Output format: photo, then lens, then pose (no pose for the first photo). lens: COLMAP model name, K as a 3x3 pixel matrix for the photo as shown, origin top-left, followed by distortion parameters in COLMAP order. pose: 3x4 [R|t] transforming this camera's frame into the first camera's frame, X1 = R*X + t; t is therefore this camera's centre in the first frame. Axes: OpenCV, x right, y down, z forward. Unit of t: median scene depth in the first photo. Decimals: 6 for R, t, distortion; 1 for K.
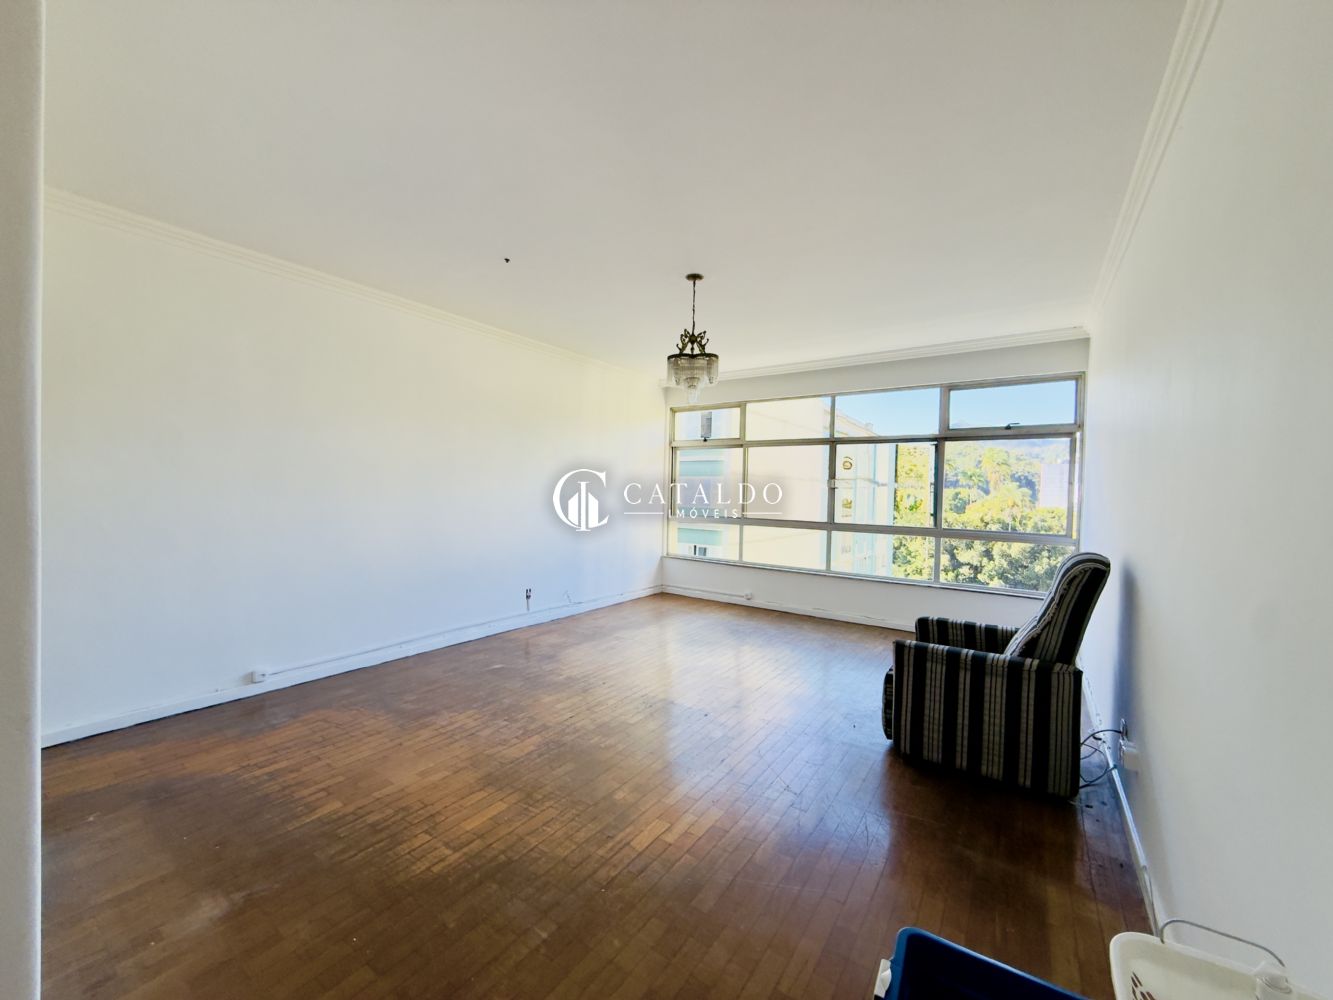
lens RADIAL K [[528.0, 0, 665.0], [0, 528.0, 501.4], [0, 0, 1]] dist [0.002735, -0.000066]
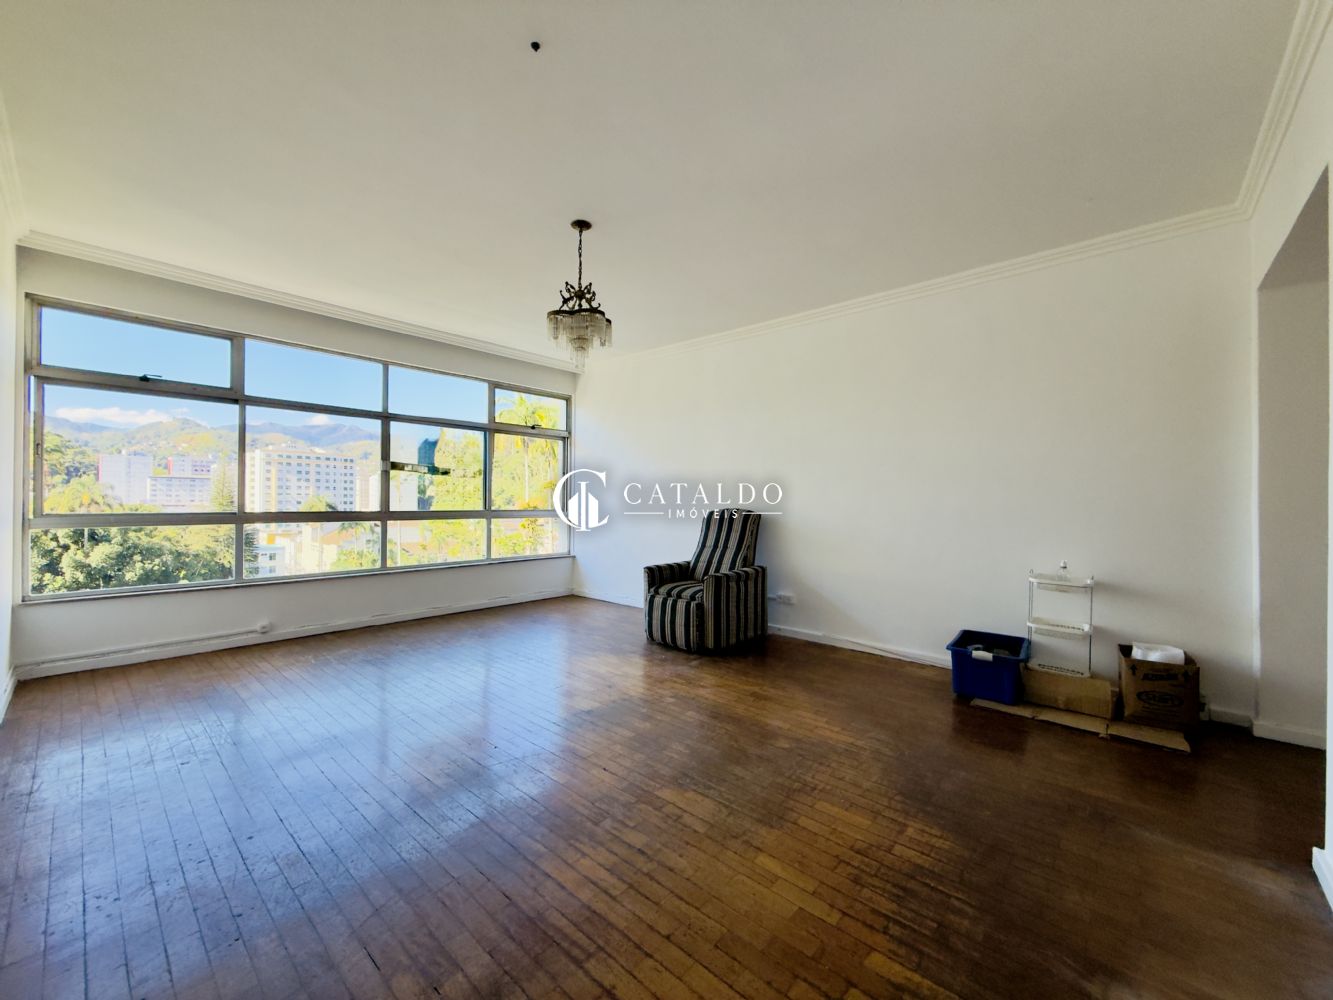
lens RADIAL K [[528.0, 0, 660.4], [0, 528.0, 501.2], [0, 0, 1]] dist [0.002735, -0.000066]
pose [[0.131437, -0.023191, 0.991053, -0.446672], [0.015353, 0.999654, 0.021356, 0.011434], [-0.991206, 0.012409, 0.131748, 0.416790]]
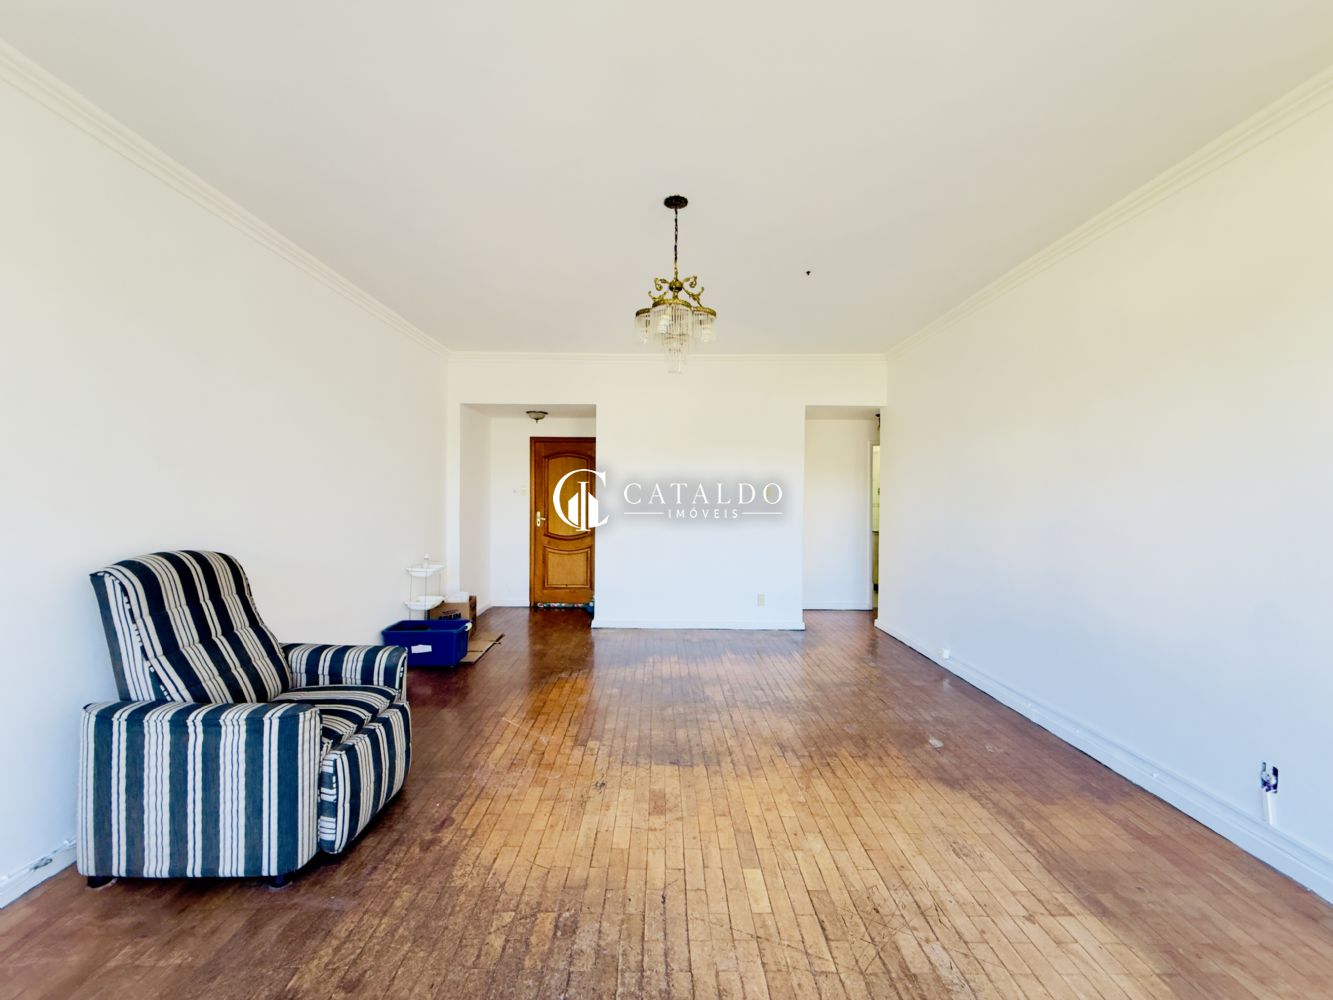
lens RADIAL K [[528.0, 0, 667.9], [0, 528.0, 497.7], [0, 0, 1]] dist [0.002735, -0.000066]
pose [[-0.819944, -0.025721, -0.571865, 0.260888], [-0.034931, 0.999377, 0.005135, -0.008798], [0.571377, 0.024187, -0.820332, 0.888574]]
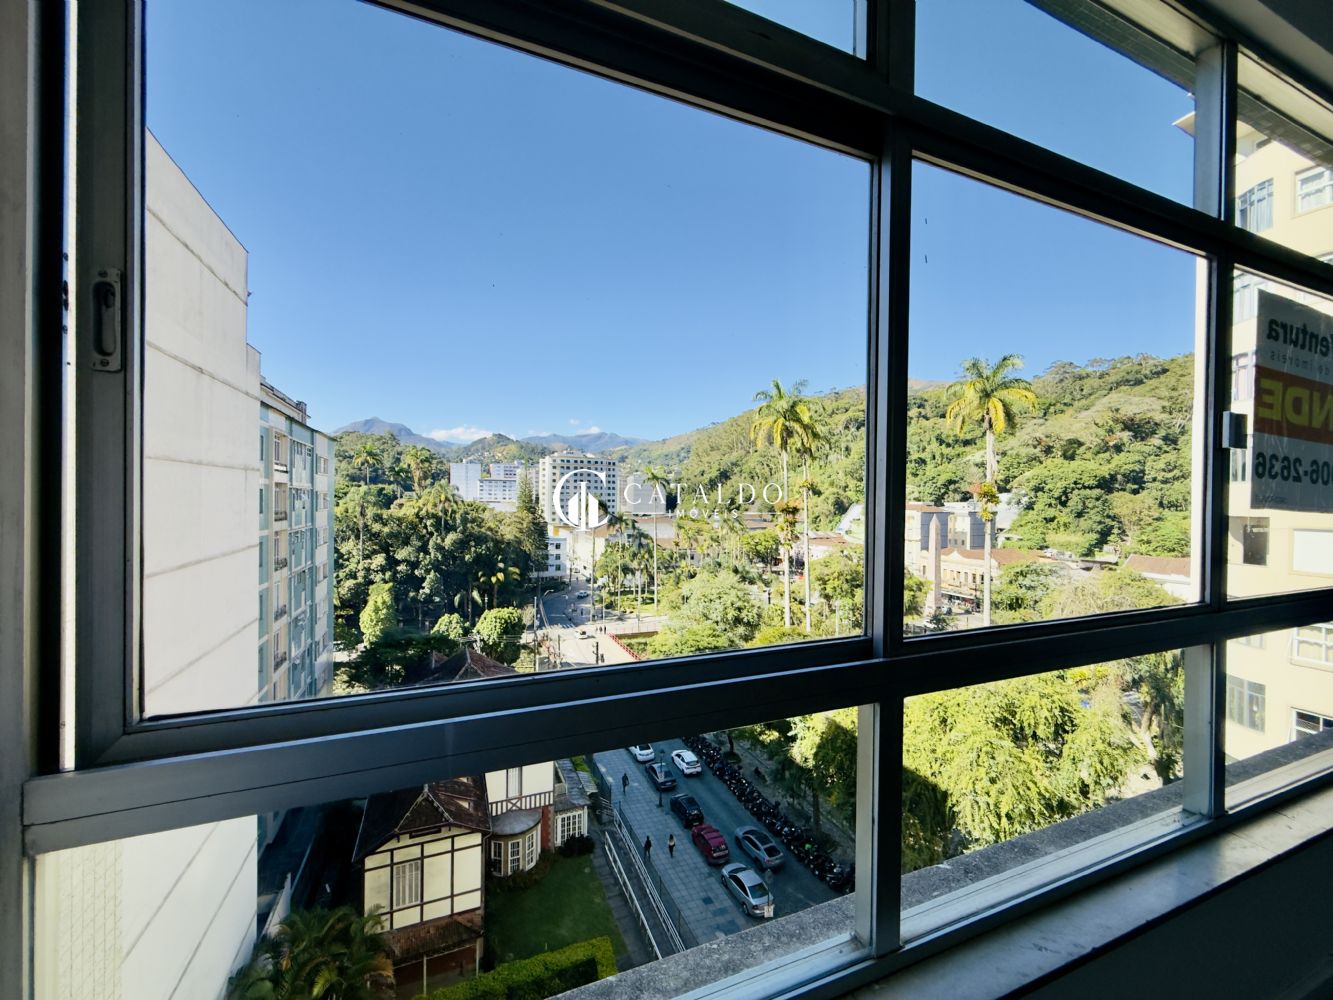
lens RADIAL K [[528.0, 0, 662.9], [0, 528.0, 502.7], [0, 0, 1]] dist [0.002735, -0.000066]
pose [[0.534283, -0.025937, 0.844908, -0.005807], [0.017653, 0.999654, 0.019524, -0.010313], [-0.845122, 0.004484, 0.534555, 1.013845]]
